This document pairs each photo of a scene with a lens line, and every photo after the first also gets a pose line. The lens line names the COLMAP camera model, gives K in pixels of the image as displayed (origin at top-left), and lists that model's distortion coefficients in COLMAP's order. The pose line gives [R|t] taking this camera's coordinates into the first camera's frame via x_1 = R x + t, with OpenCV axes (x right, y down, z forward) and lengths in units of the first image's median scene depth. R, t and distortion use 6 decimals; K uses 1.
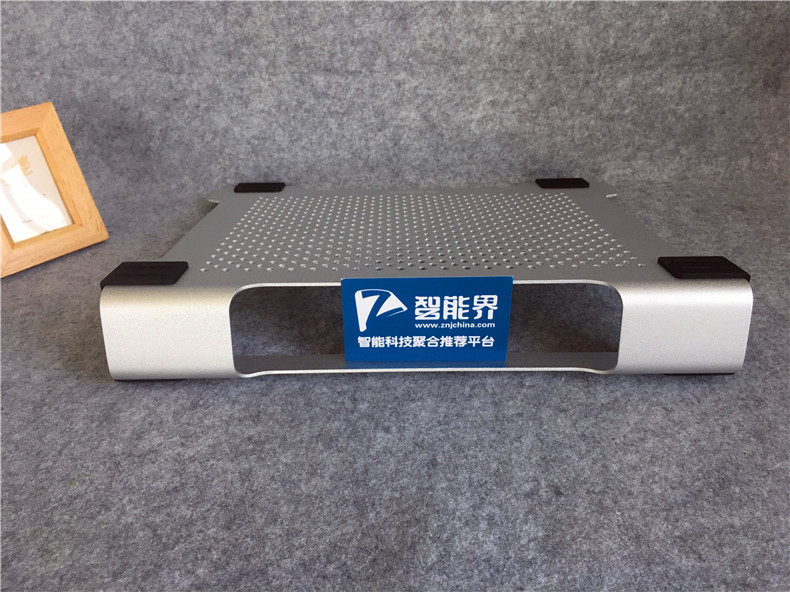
lens RADIAL K [[717.5, 0, 393.4], [0, 717.5, 296.1], [0, 0, 1]] dist [0.048733, -0.069358]
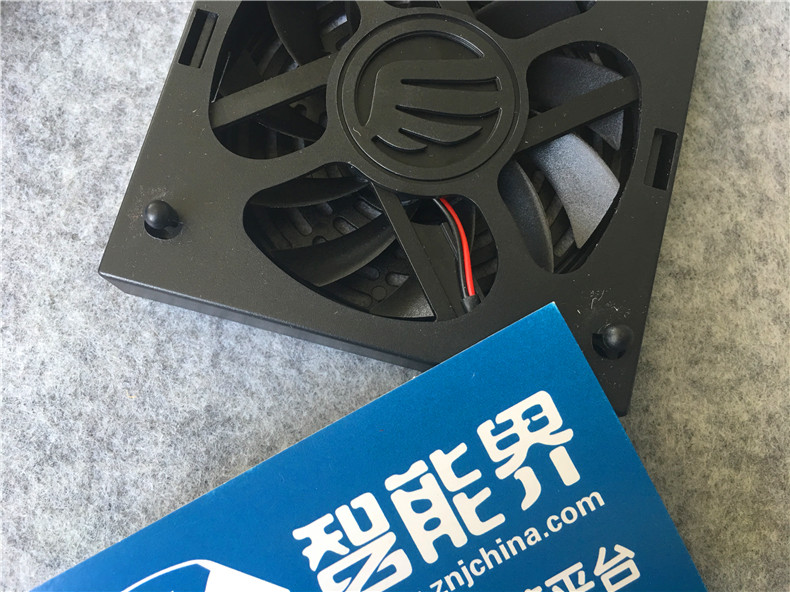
lens RADIAL K [[717.5, 0, 399.4], [0, 717.5, 296.3], [0, 0, 1]] dist [0.048733, -0.069358]
pose [[0.881809, -0.469052, 0.049018, 0.095222], [0.438834, 0.778017, -0.449570, 0.072059], [0.172735, 0.417946, 0.891899, 0.707988]]
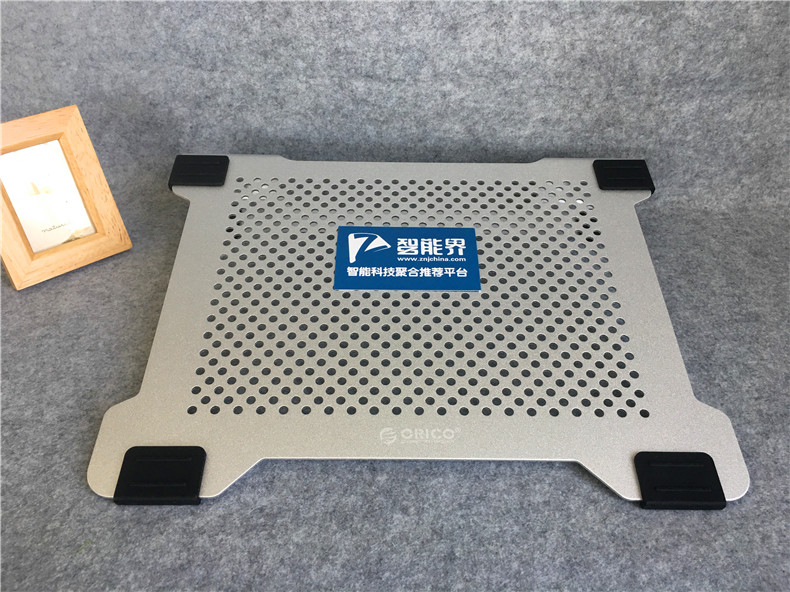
lens RADIAL K [[717.5, 0, 395.2], [0, 717.5, 294.3], [0, 0, 1]] dist [0.048733, -0.069358]
pose [[0.999919, 0.012689, -0.001186, 0.028868], [-0.005537, 0.348680, -0.937226, 1.163482], [-0.011479, 0.937156, 0.348722, 0.651419]]
